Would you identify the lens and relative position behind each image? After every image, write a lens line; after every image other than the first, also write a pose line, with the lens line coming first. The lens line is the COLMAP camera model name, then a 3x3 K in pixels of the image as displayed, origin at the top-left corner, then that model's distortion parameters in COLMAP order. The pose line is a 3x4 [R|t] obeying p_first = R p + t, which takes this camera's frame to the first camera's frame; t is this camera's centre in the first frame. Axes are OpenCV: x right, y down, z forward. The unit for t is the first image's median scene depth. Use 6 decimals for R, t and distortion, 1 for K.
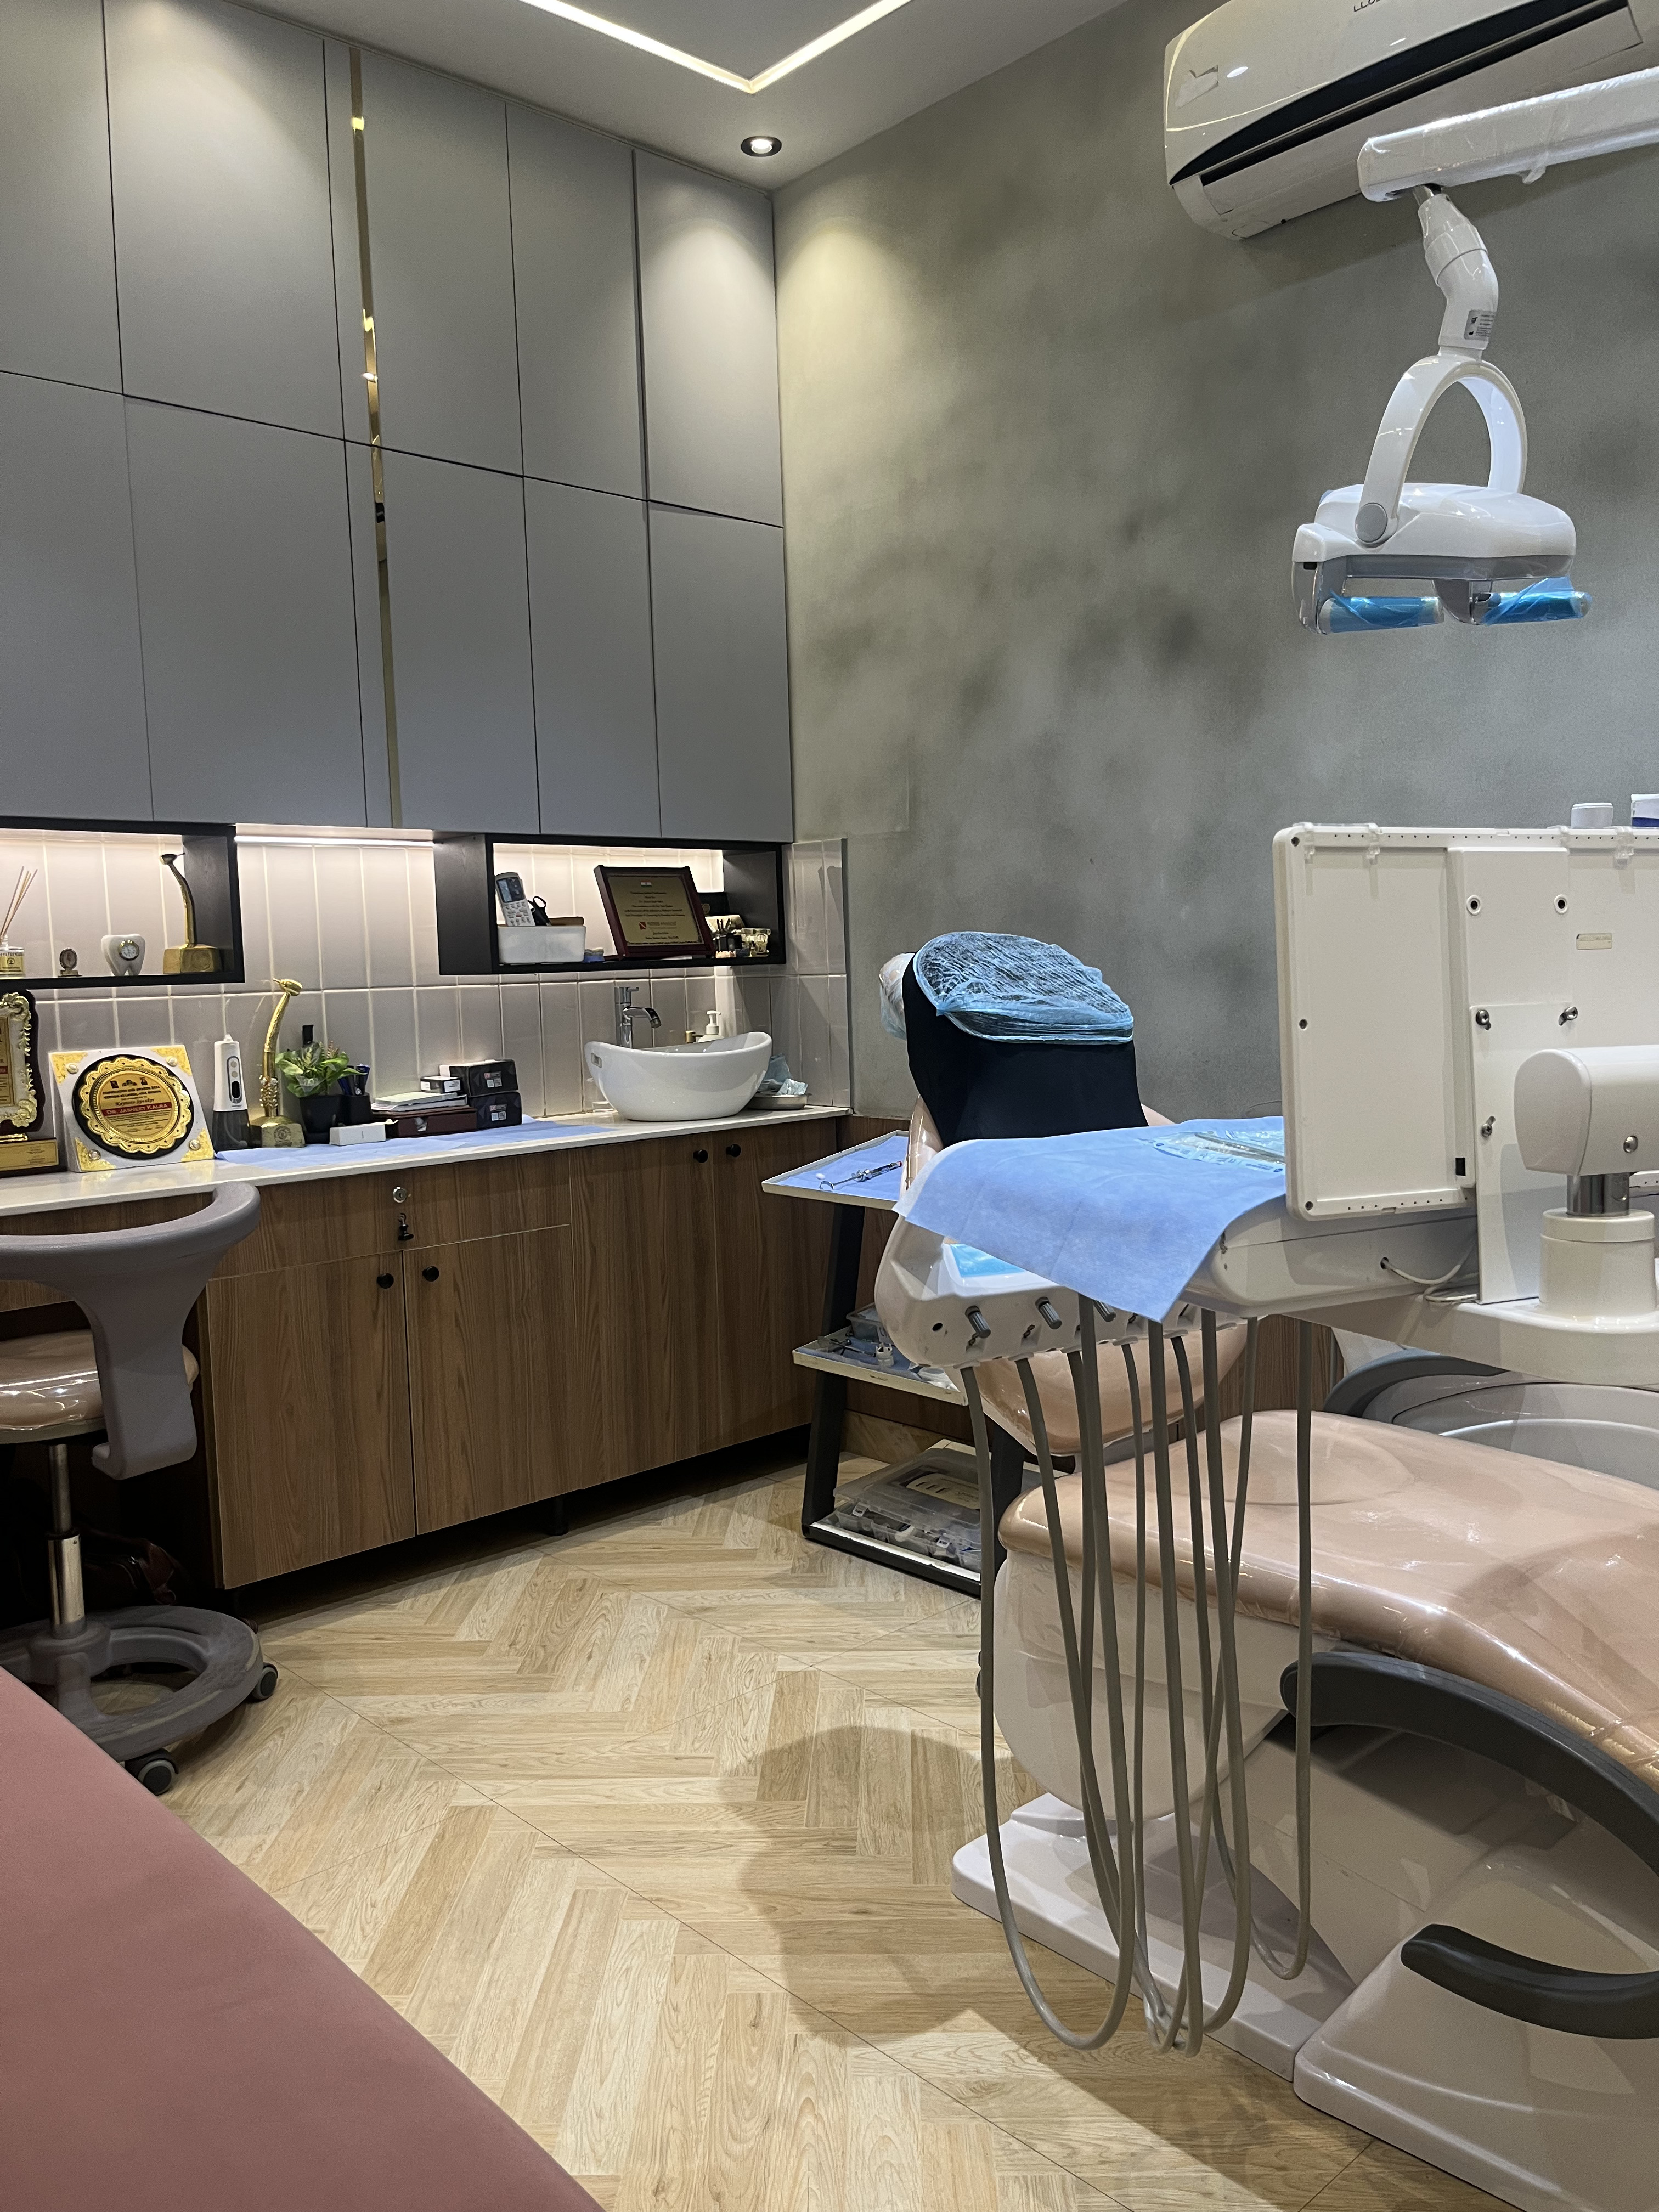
lens RADIAL K [[1682.9, 0, 814.3], [0, 1682.9, 1107.0], [0, 0, 1]] dist [0.054005, -0.084767]
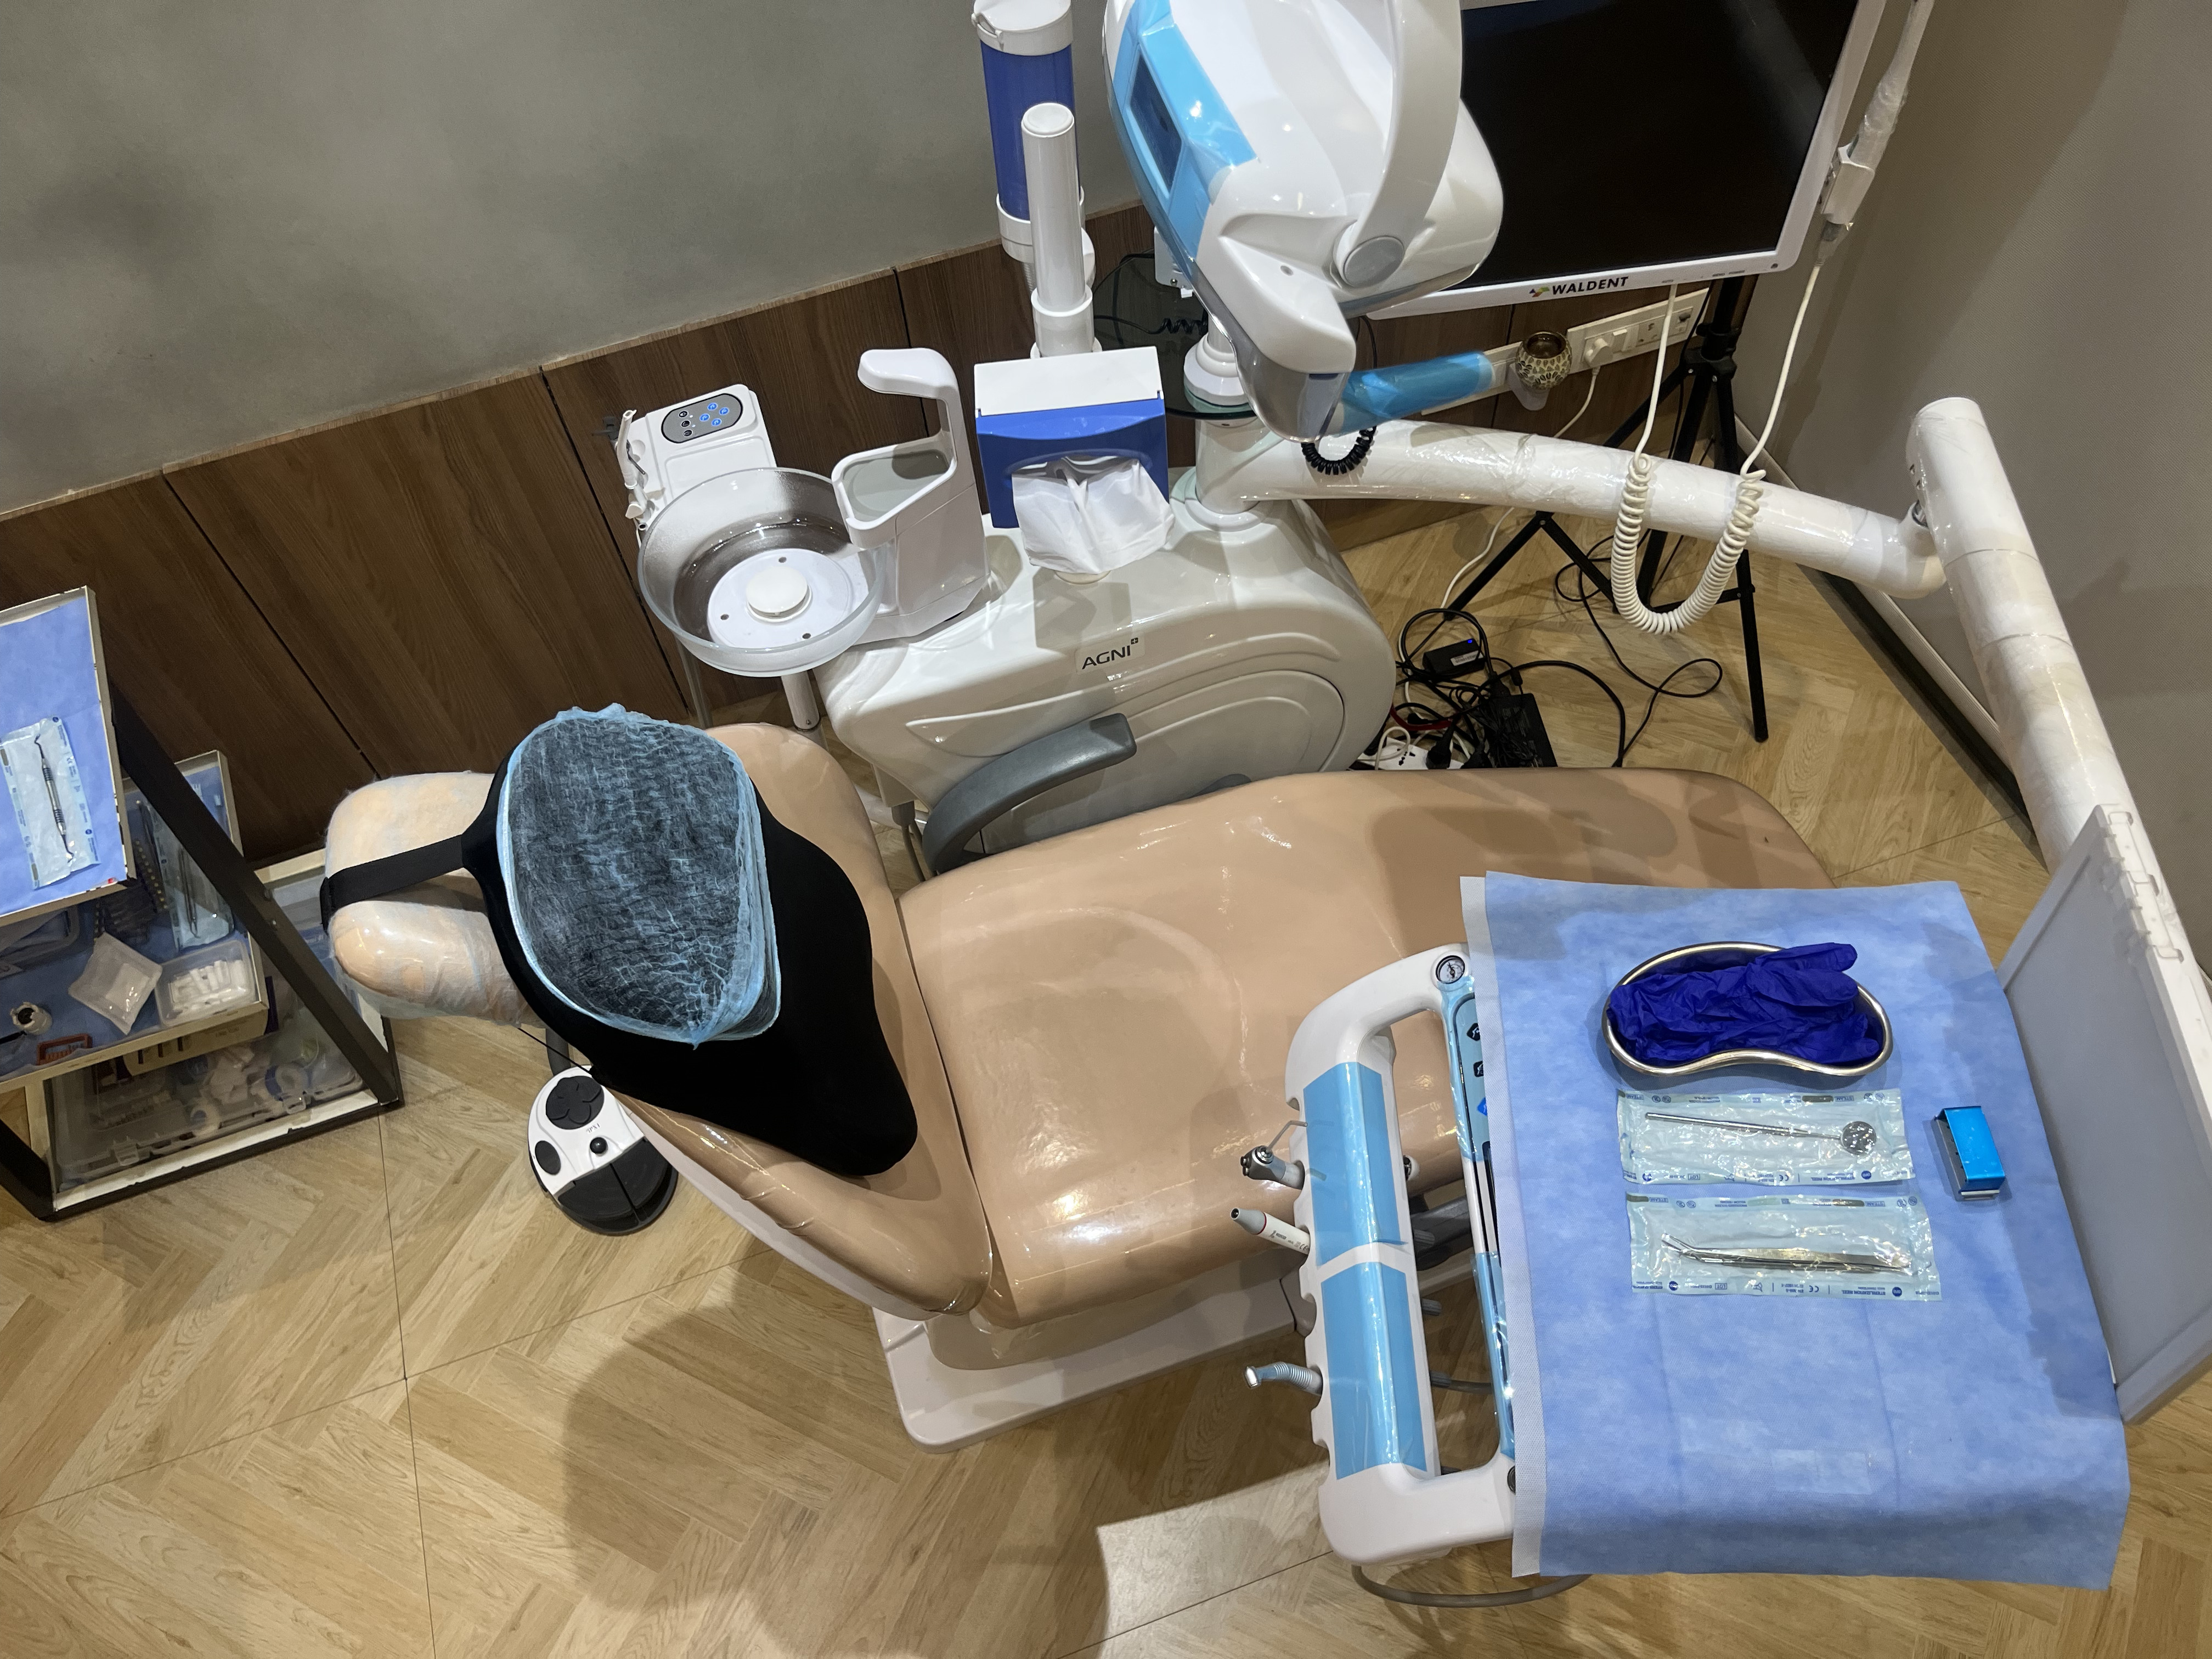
lens RADIAL K [[1682.9, 0, 1103.4], [0, 1682.9, 842.7], [0, 0, 1]] dist [0.054005, -0.084767]
pose [[0.395845, -0.760606, 0.514573, -0.102691], [0.131398, 0.601490, 0.788000, -0.459598], [-0.908868, -0.244312, 0.338039, 0.559201]]
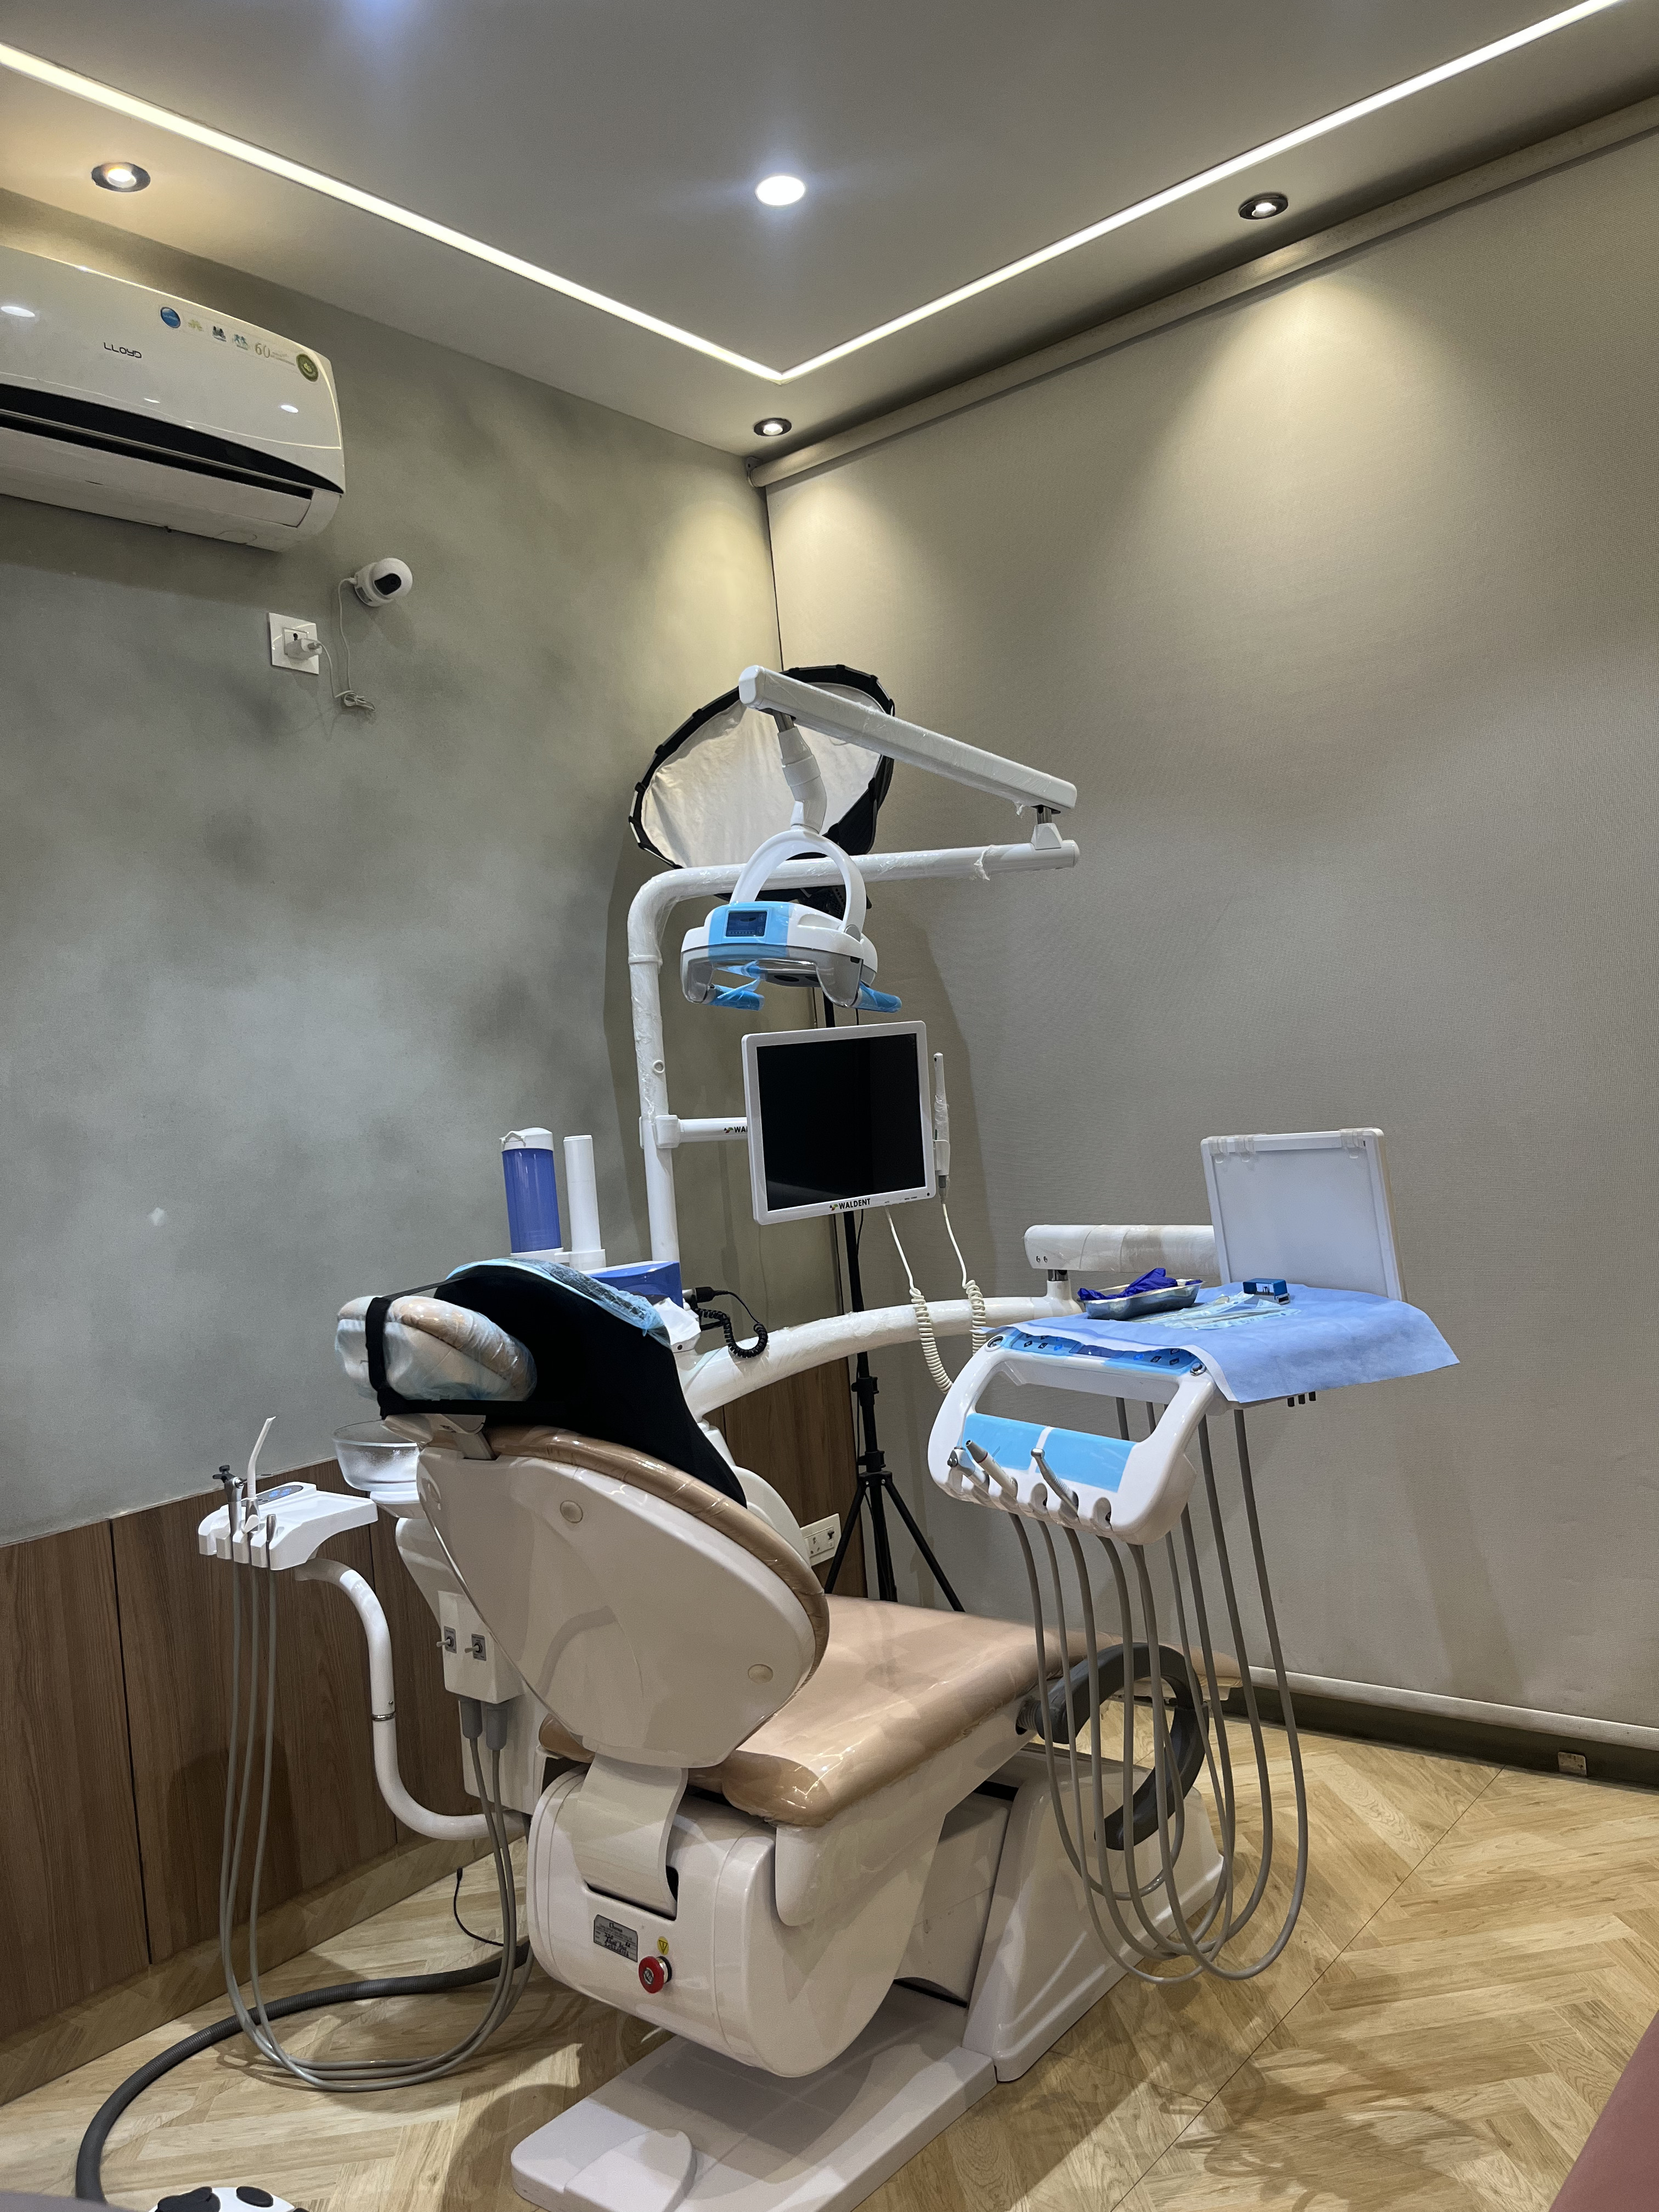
lens RADIAL K [[1682.9, 0, 847.2], [0, 1682.9, 1108.7], [0, 0, 1]] dist [0.054005, -0.084767]
pose [[-0.152081, 0.044393, 0.987371, -0.727889], [0.181422, 0.983271, -0.016265, -0.118208], [-0.971575, 0.176657, -0.157590, 0.836399]]
